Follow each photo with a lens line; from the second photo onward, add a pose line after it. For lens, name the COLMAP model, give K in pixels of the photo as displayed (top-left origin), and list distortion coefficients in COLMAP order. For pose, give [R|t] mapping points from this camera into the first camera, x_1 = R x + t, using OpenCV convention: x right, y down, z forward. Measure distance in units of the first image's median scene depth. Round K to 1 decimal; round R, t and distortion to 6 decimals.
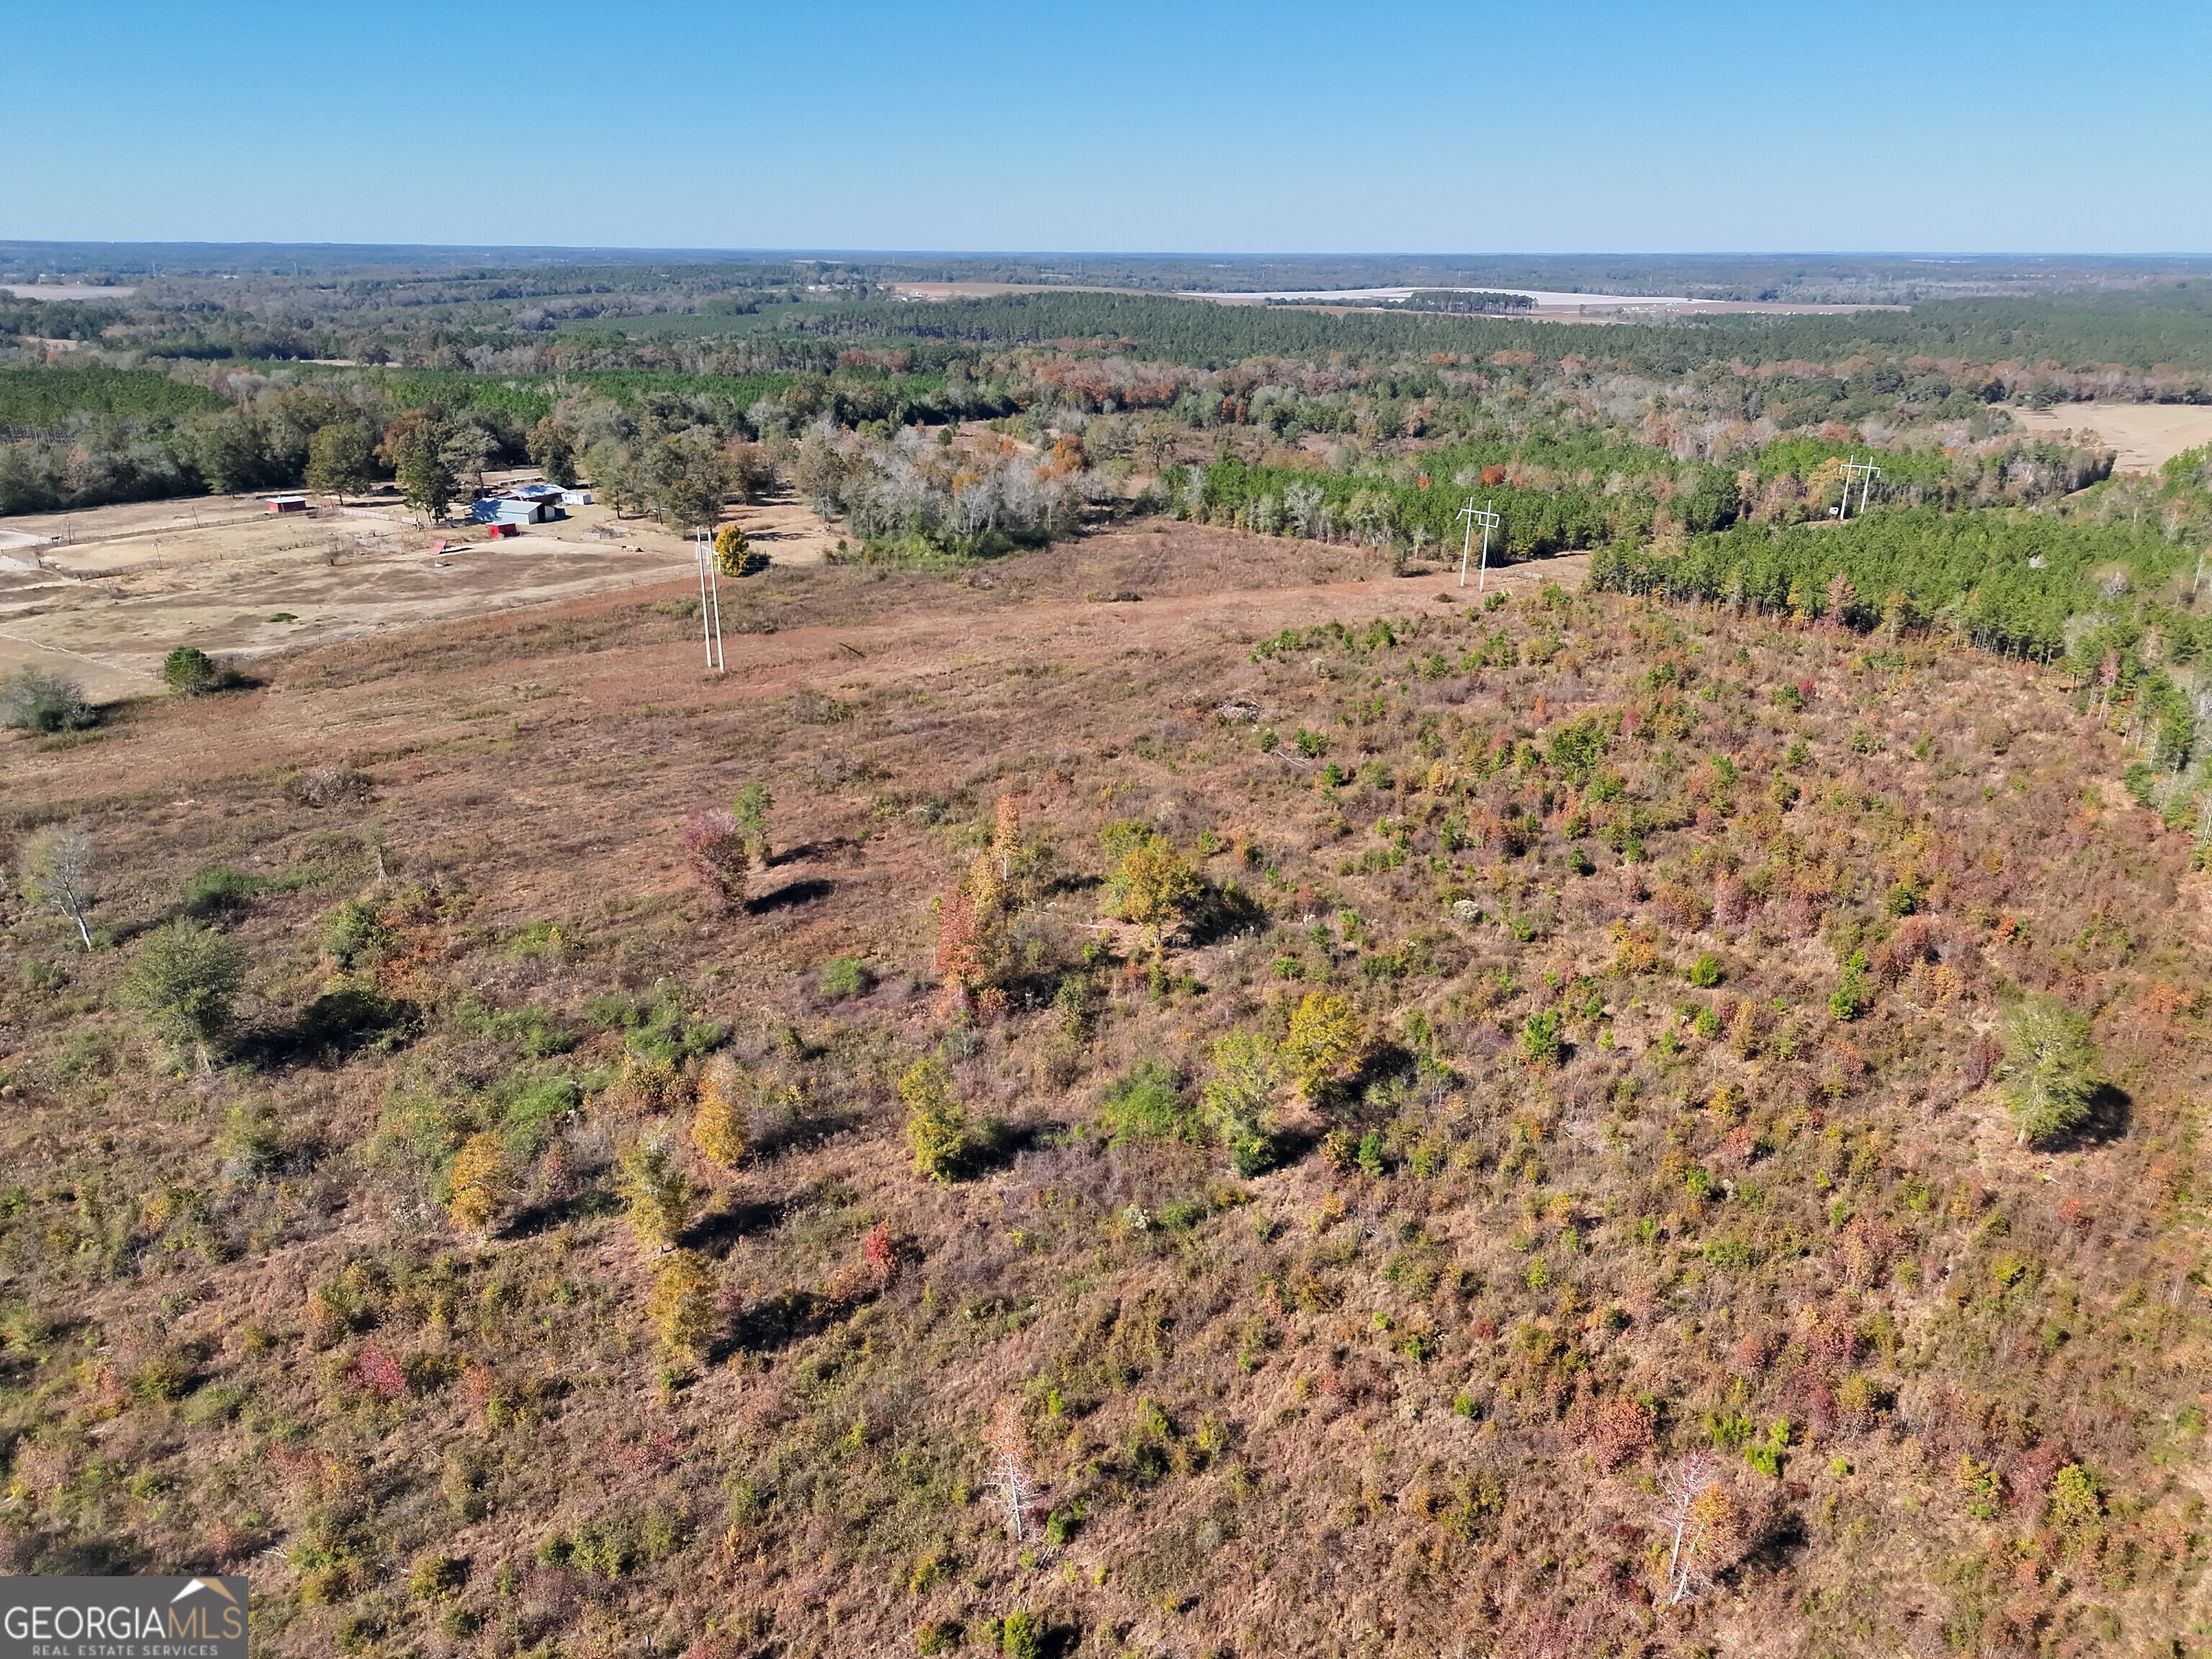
lens RADIAL K [[1556.8, 0, 1109.7], [0, 1556.8, 829.4], [0, 0, 1]] dist [0.062192, -0.048829]
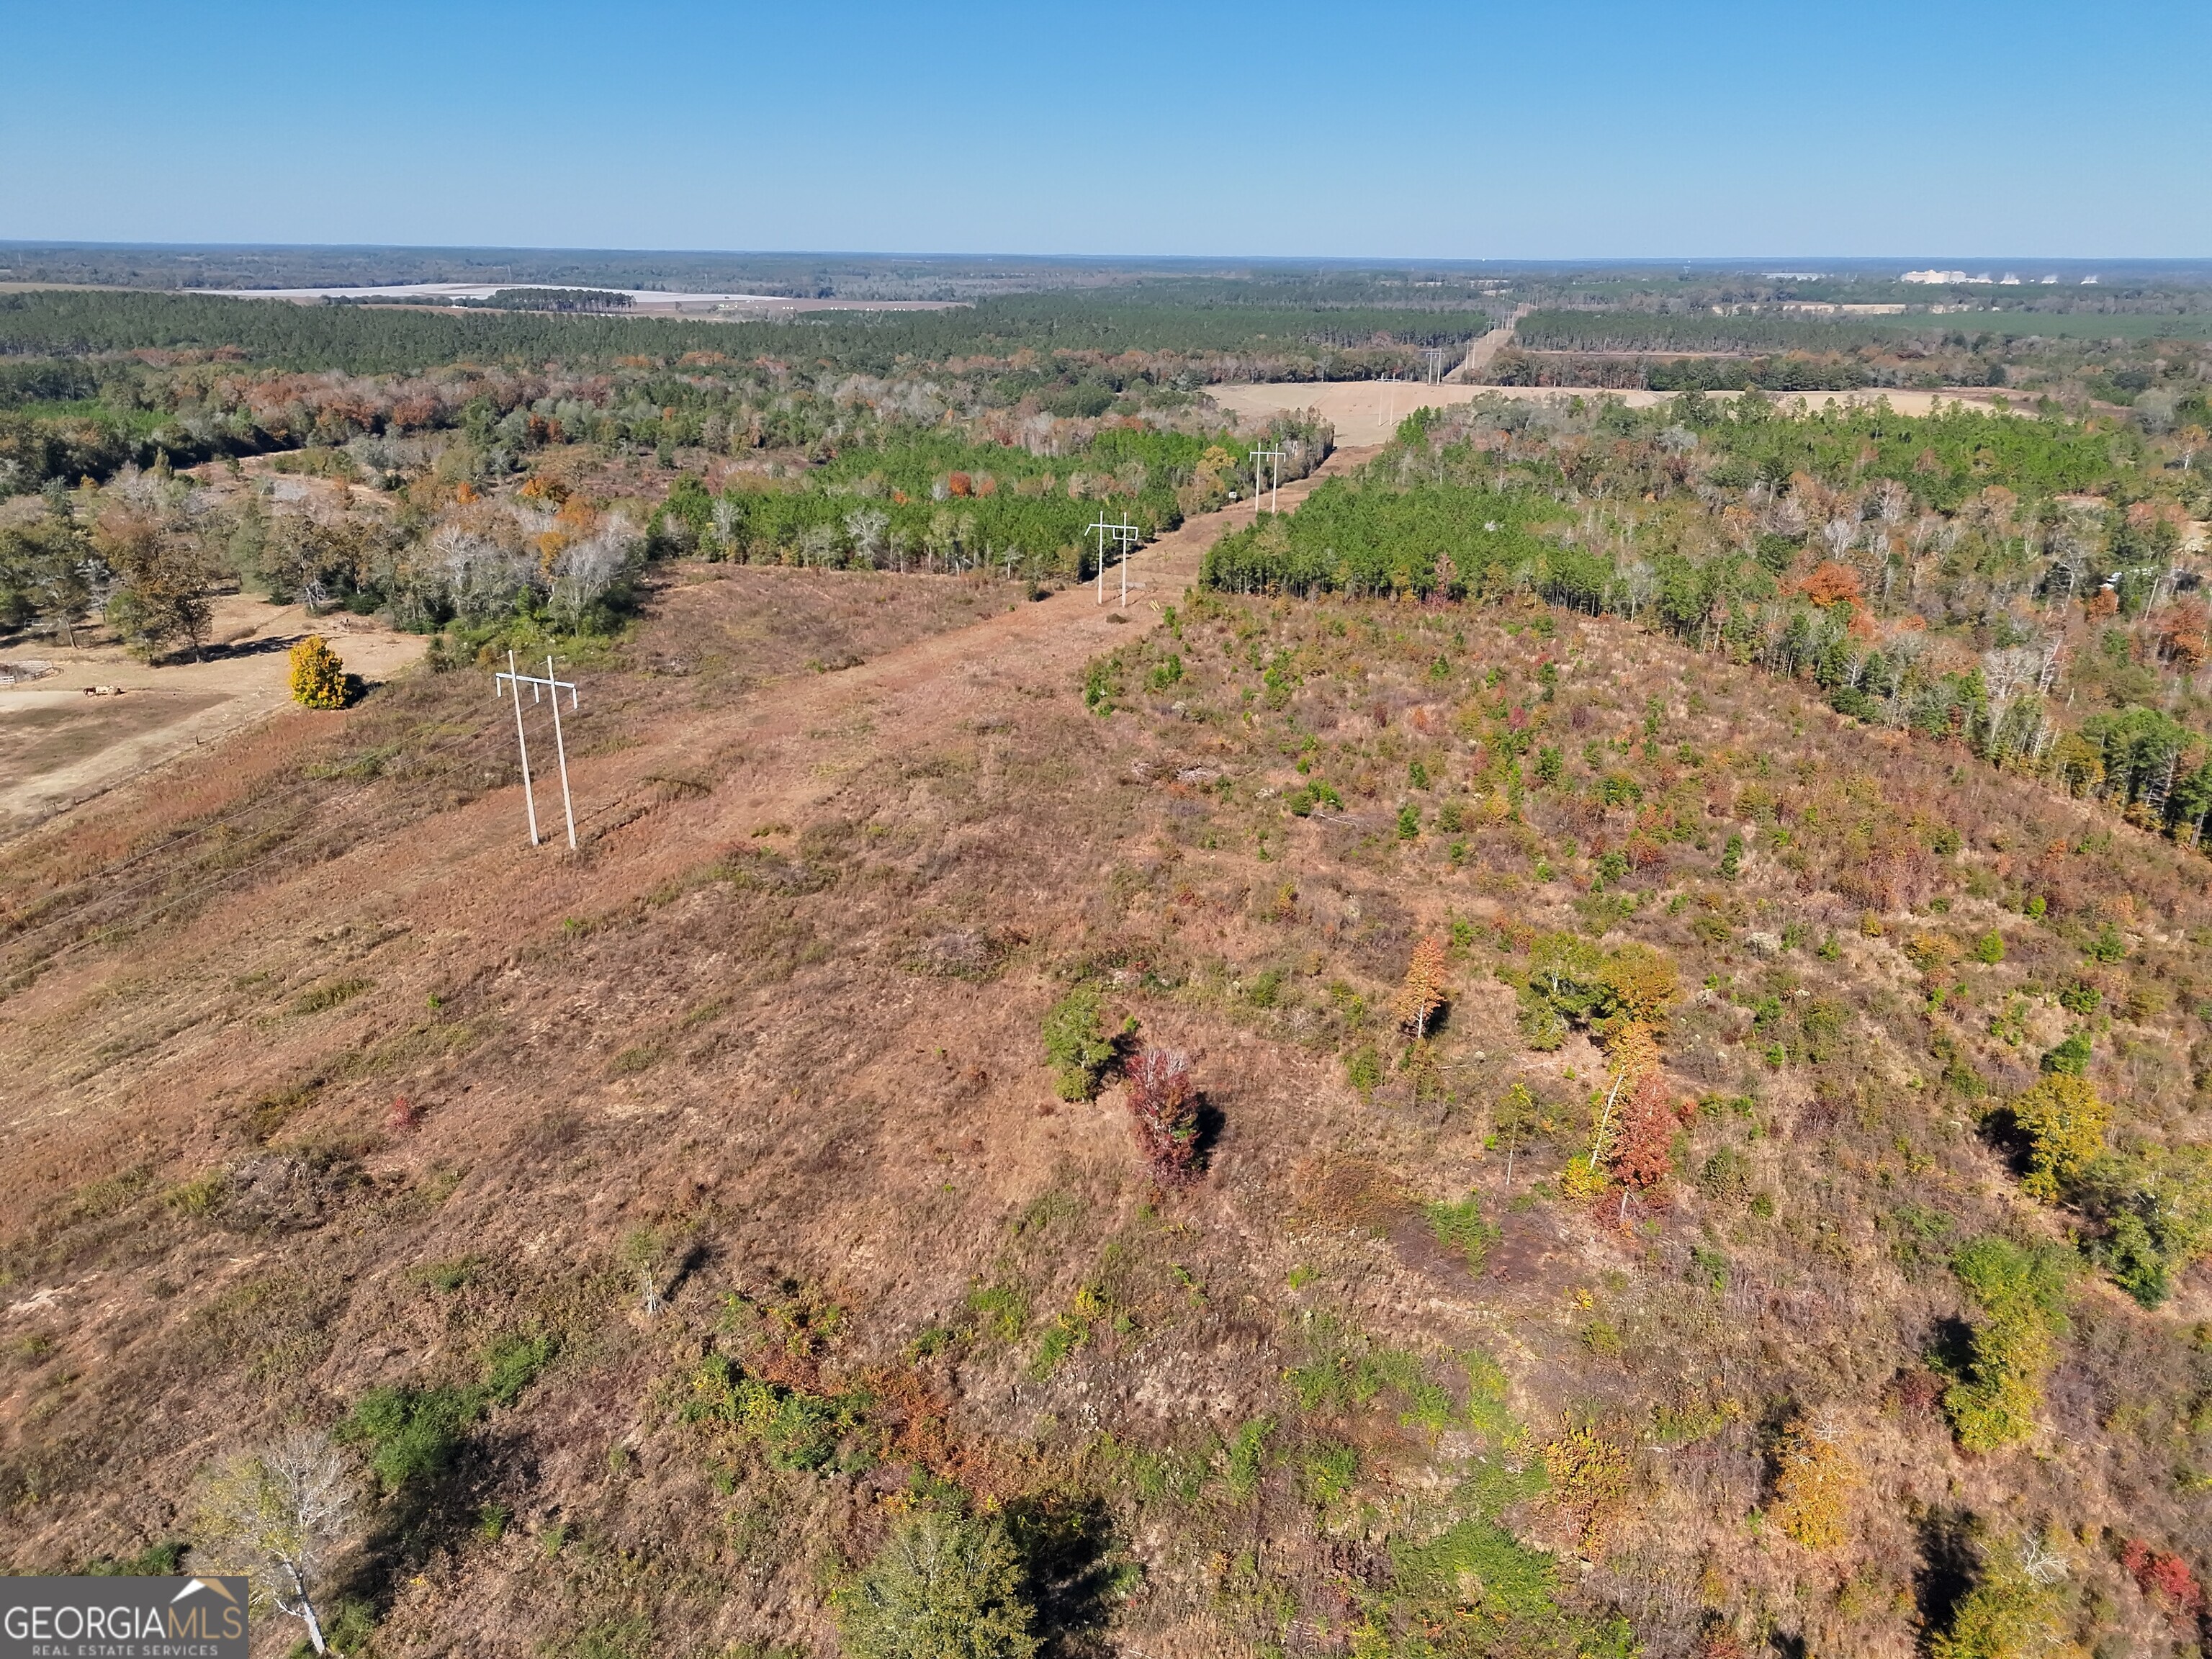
lens RADIAL K [[1556.8, 0, 1105.3], [0, 1556.8, 822.3], [0, 0, 1]] dist [0.062192, -0.048829]
pose [[0.834116, -0.189217, 0.518120, -0.470391], [0.190069, 0.980390, 0.052048, -0.117975], [-0.517808, 0.055064, 0.853723, 0.308110]]
